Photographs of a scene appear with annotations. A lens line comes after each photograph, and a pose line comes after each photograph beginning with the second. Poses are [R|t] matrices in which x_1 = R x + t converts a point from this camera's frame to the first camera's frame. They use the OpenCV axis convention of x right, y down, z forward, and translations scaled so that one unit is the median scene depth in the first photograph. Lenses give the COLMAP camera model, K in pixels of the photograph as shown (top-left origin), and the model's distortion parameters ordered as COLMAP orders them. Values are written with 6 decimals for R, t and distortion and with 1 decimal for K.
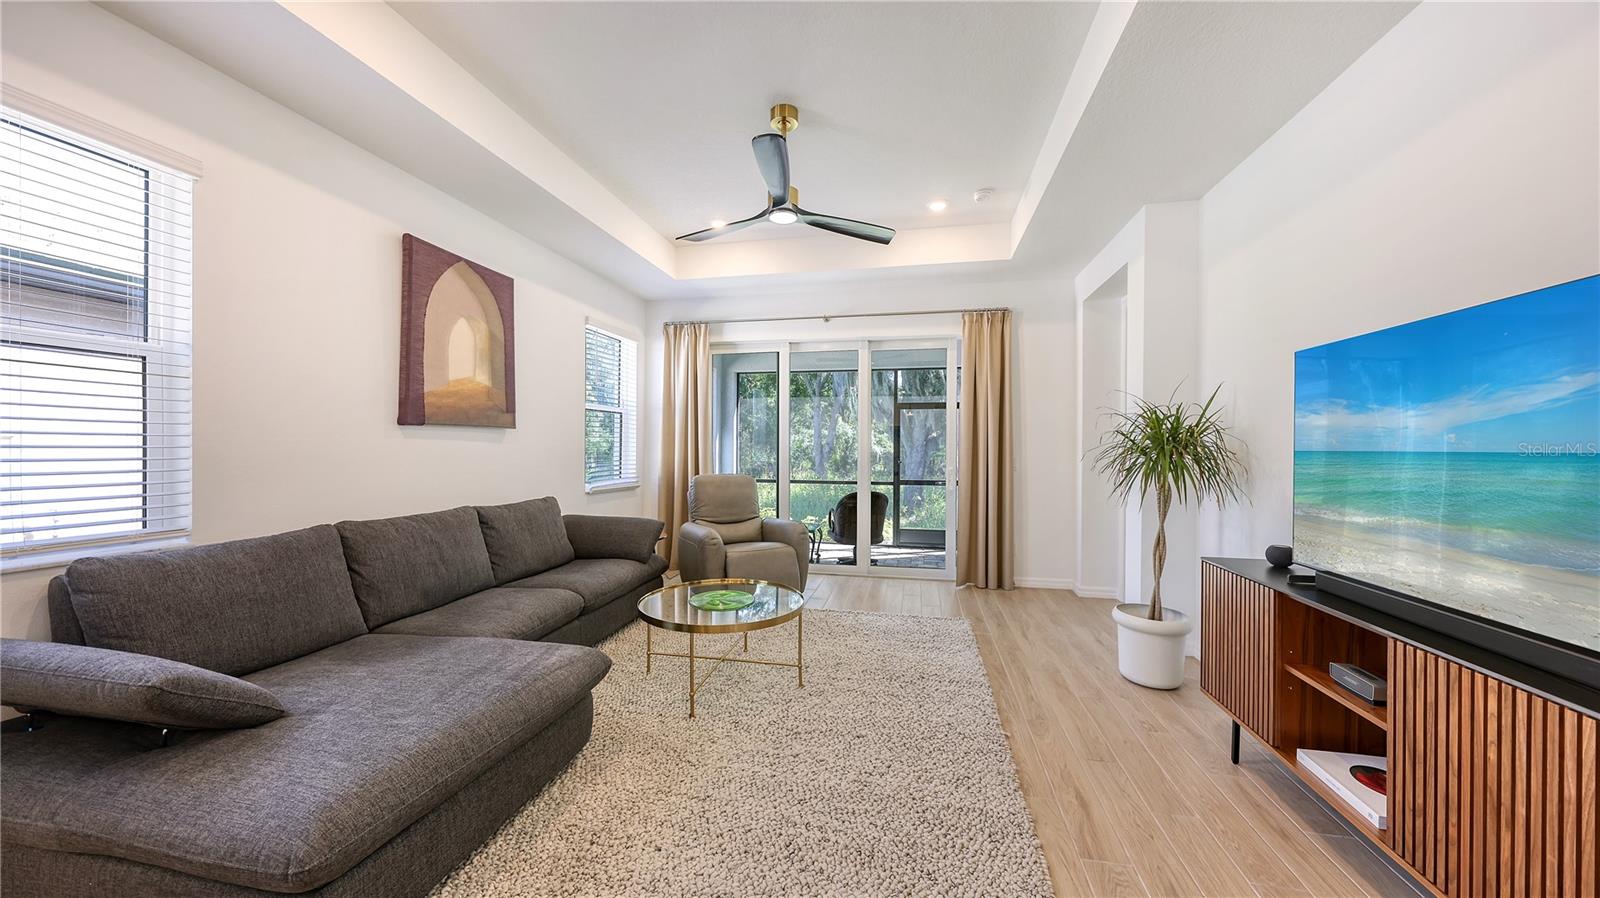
lens RADIAL K [[557.5, 0, 797.0], [0, 557.5, 453.4], [0, 0, 1]] dist [0.005573, -0.000654]
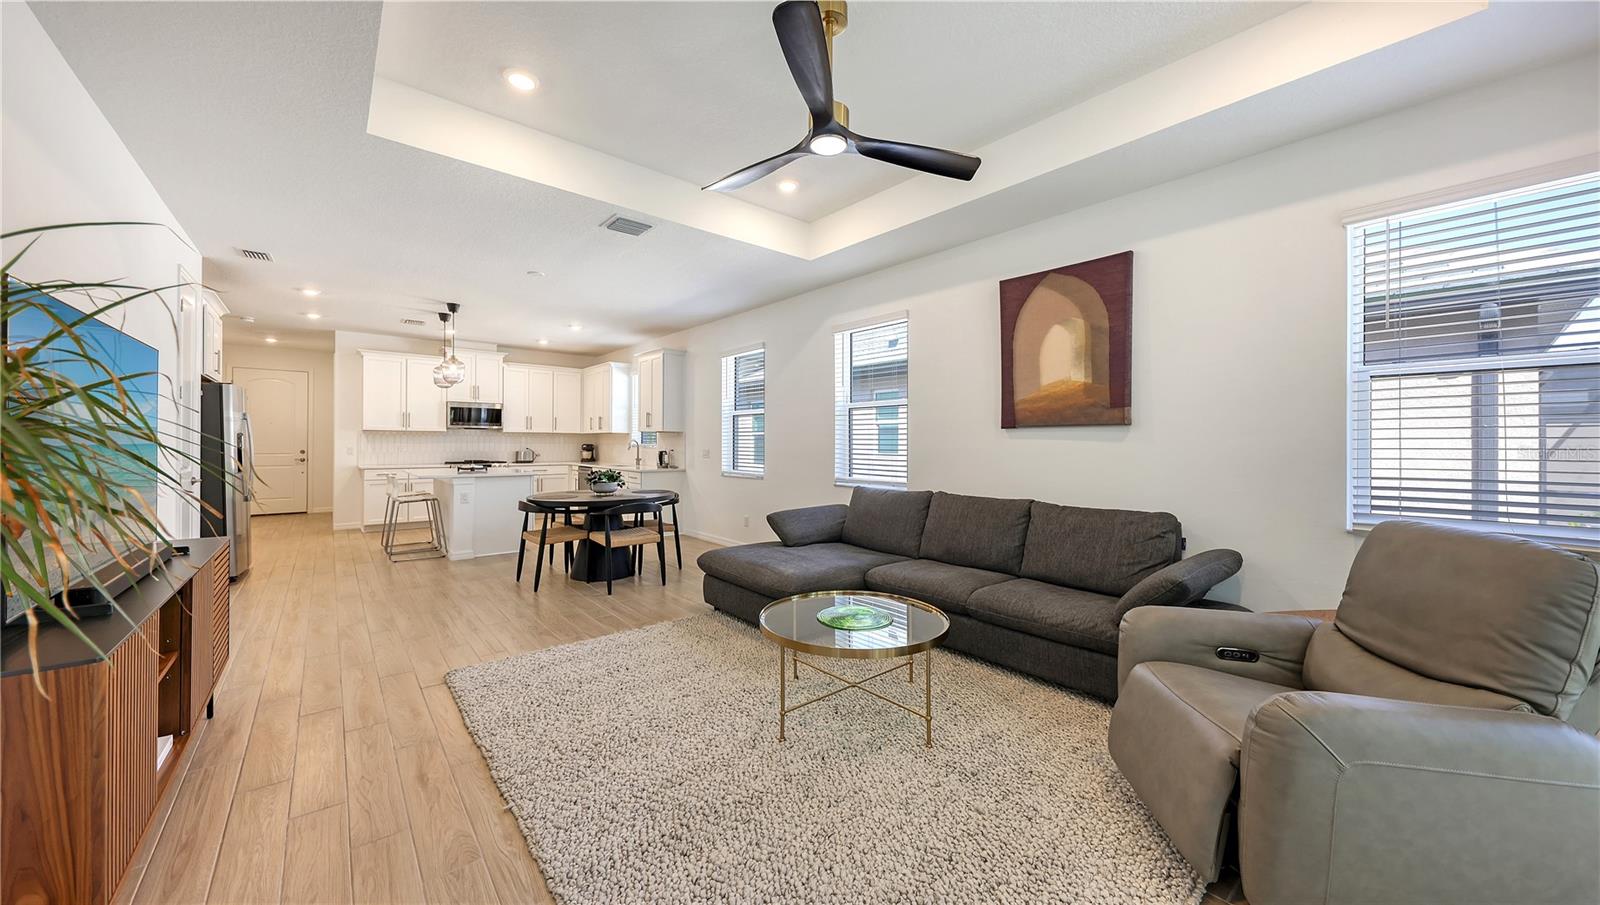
lens RADIAL K [[565.5, 0, 800.3], [0, 565.5, 437.0], [0, 0, 1]] dist [0.011325, -0.000124]
pose [[-0.615584, -0.019271, -0.787836, 0.500903], [-0.019449, 0.999768, -0.009258, -0.009364], [0.787831, 0.009623, -0.615816, 1.192106]]
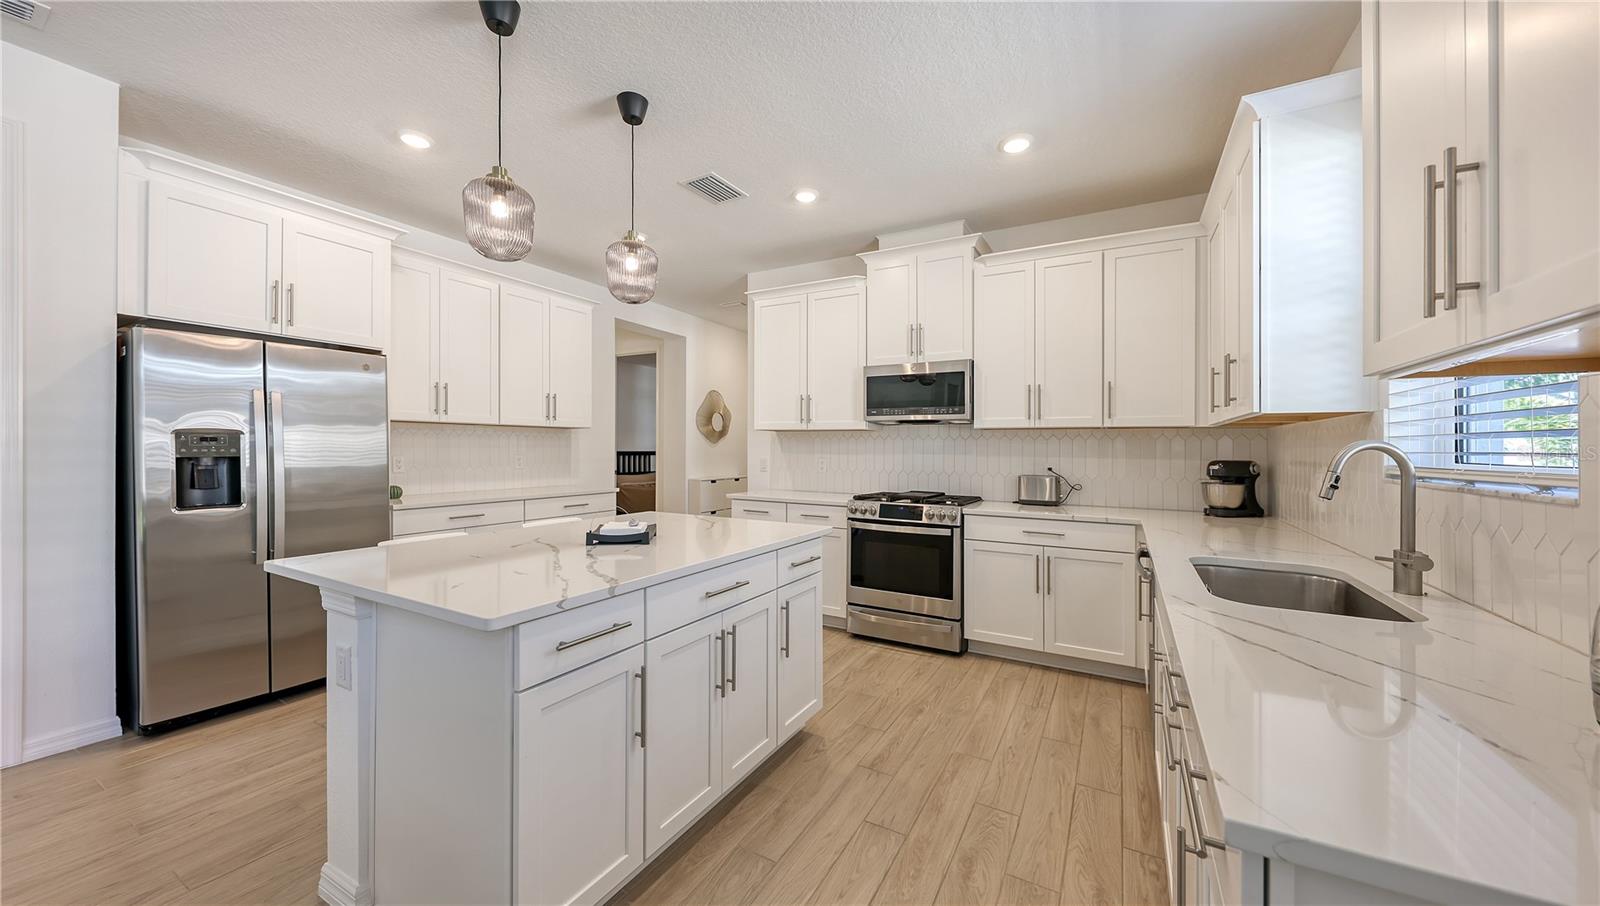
lens RADIAL K [[565.5, 0, 806.7], [0, 565.5, 448.4], [0, 0, 1]] dist [0.011325, -0.000124]
pose [[-0.954829, -0.014588, 0.296796, -0.649891], [-0.011684, 0.999865, 0.011556, -0.000031], [-0.296925, 0.007567, -0.954871, -0.272417]]
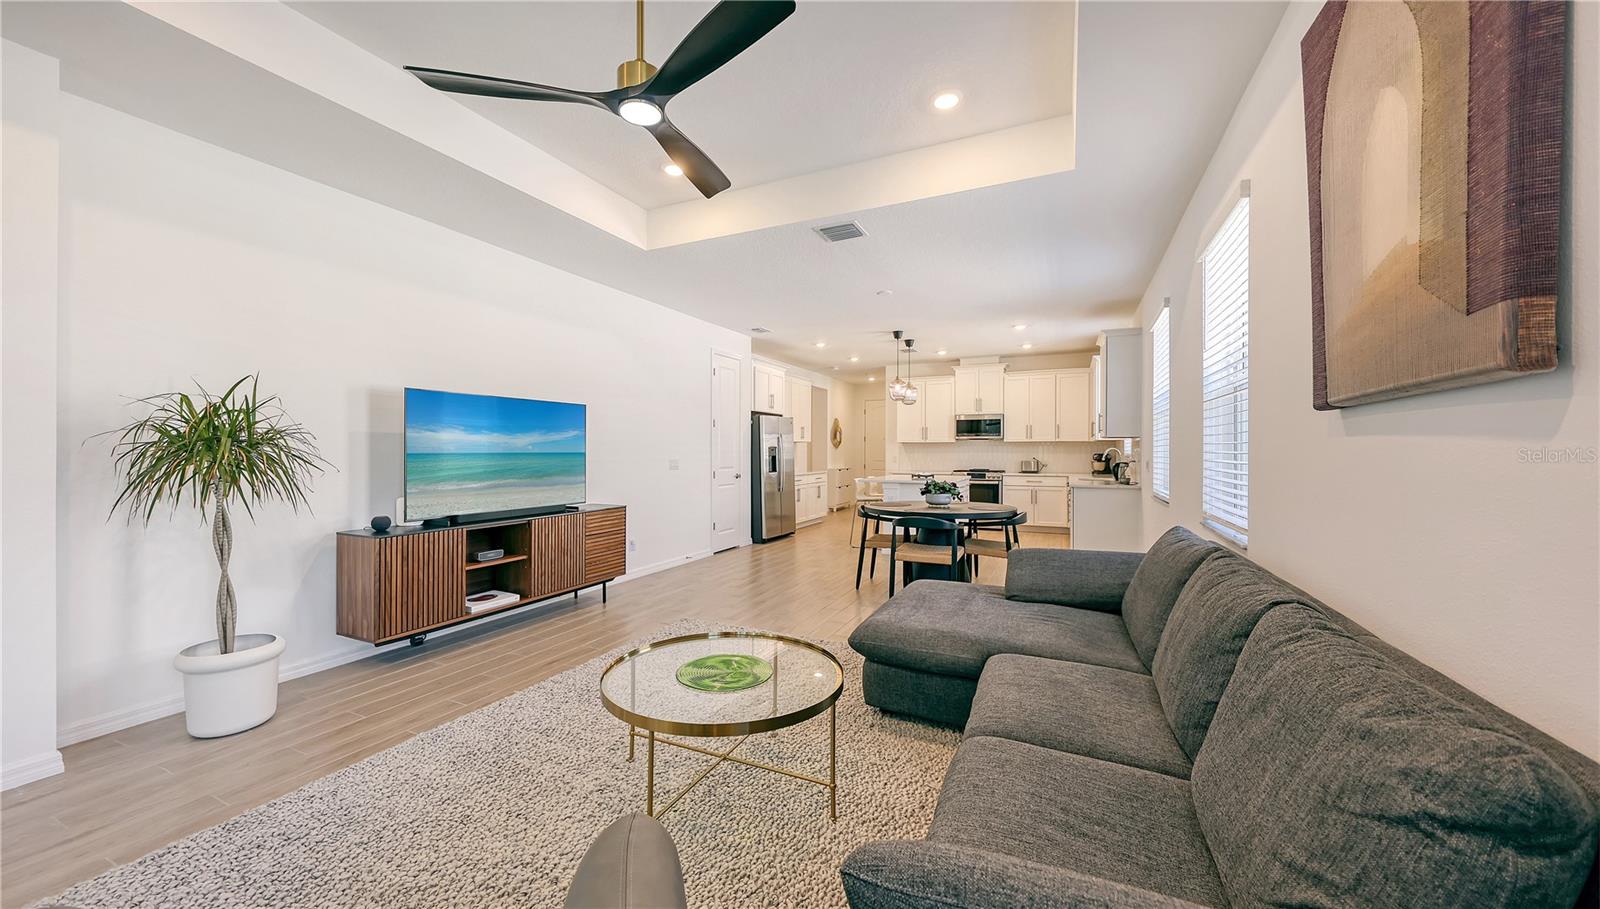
lens RADIAL K [[565.5, 0, 779.7], [0, 565.5, 456.8], [0, 0, 1]] dist [0.011325, -0.000124]
pose [[-0.968277, -0.008042, 0.249750, -0.303945], [-0.002148, 0.999713, 0.023862, -0.019214], [-0.249870, 0.022569, -0.968016, 1.328437]]
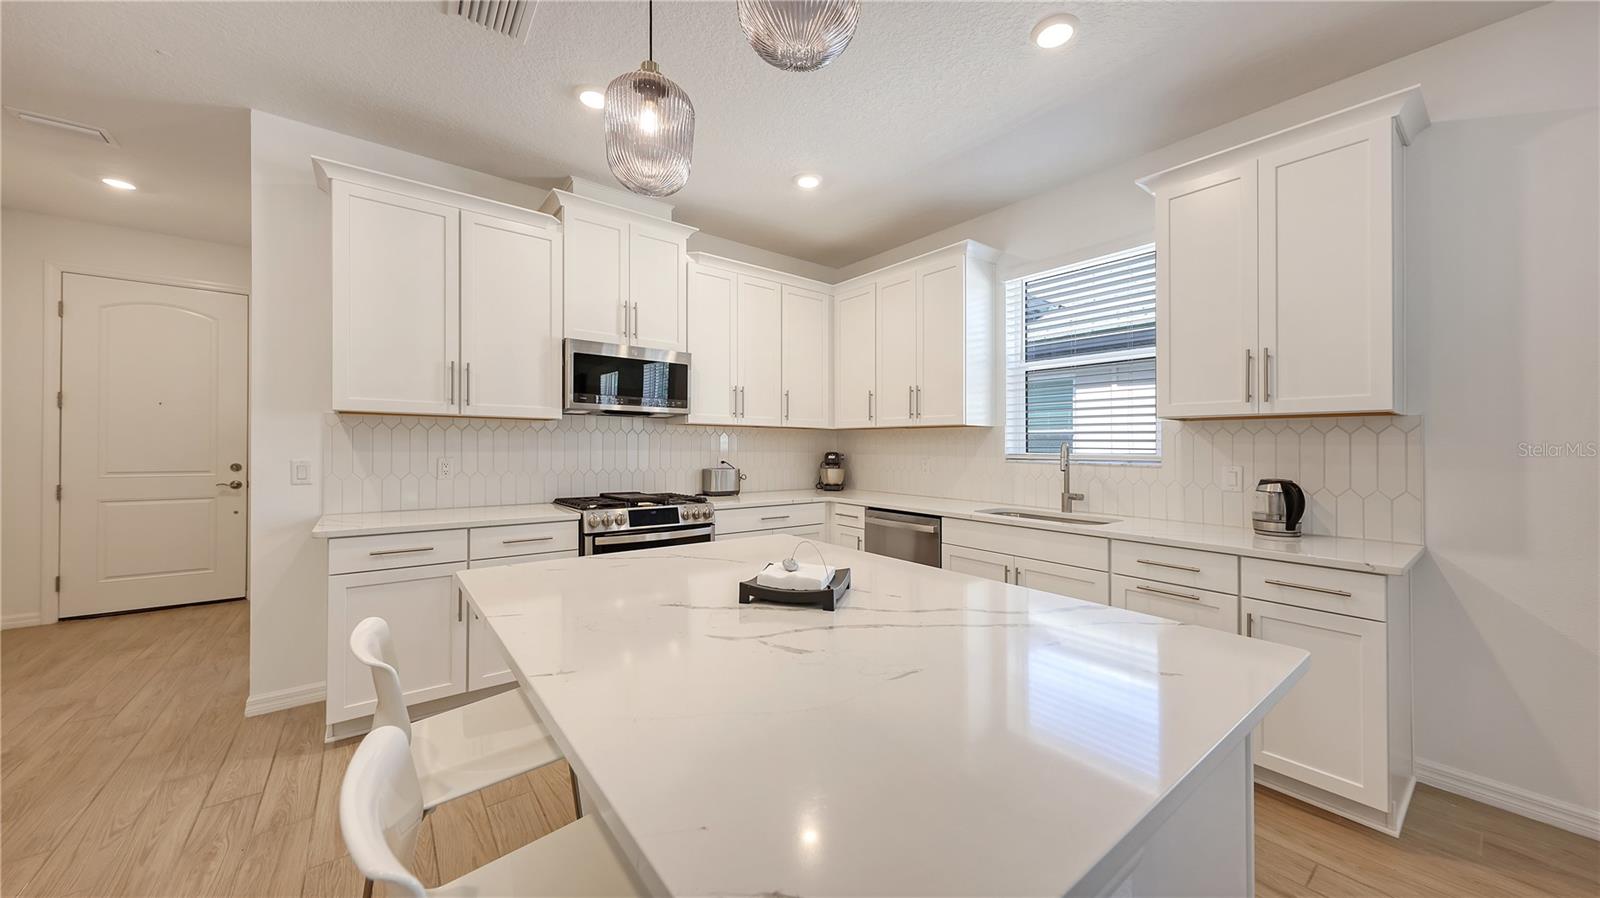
lens RADIAL K [[557.5, 0, 794.0], [0, 557.5, 445.7], [0, 0, 1]] dist [0.005573, -0.000654]
pose [[-0.642097, -0.012413, -0.766523, -0.009511], [-0.020544, 0.999788, 0.001019, 0.006436], [0.766348, 0.016401, -0.642216, -0.549147]]
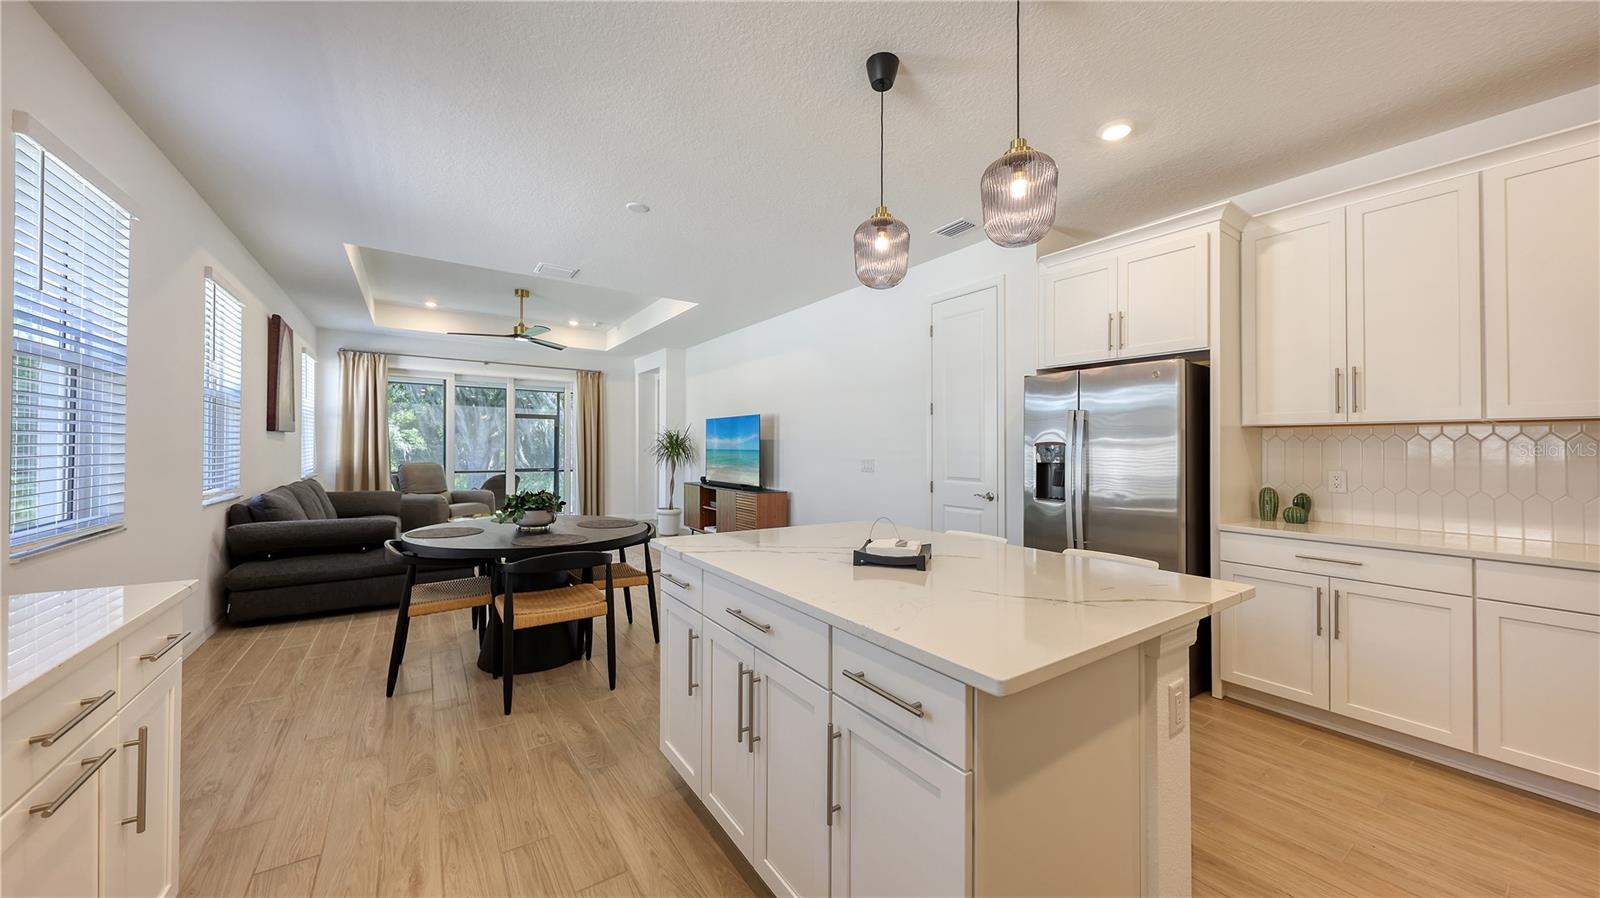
lens RADIAL K [[557.5, 0, 809.1], [0, 557.5, 451.3], [0, 0, 1]] dist [0.005573, -0.000654]
pose [[0.682472, -0.001803, 0.730910, -0.683367], [0.001187, 0.999998, 0.001358, 0.006863], [-0.730911, -0.000059, 0.682473, -1.041350]]
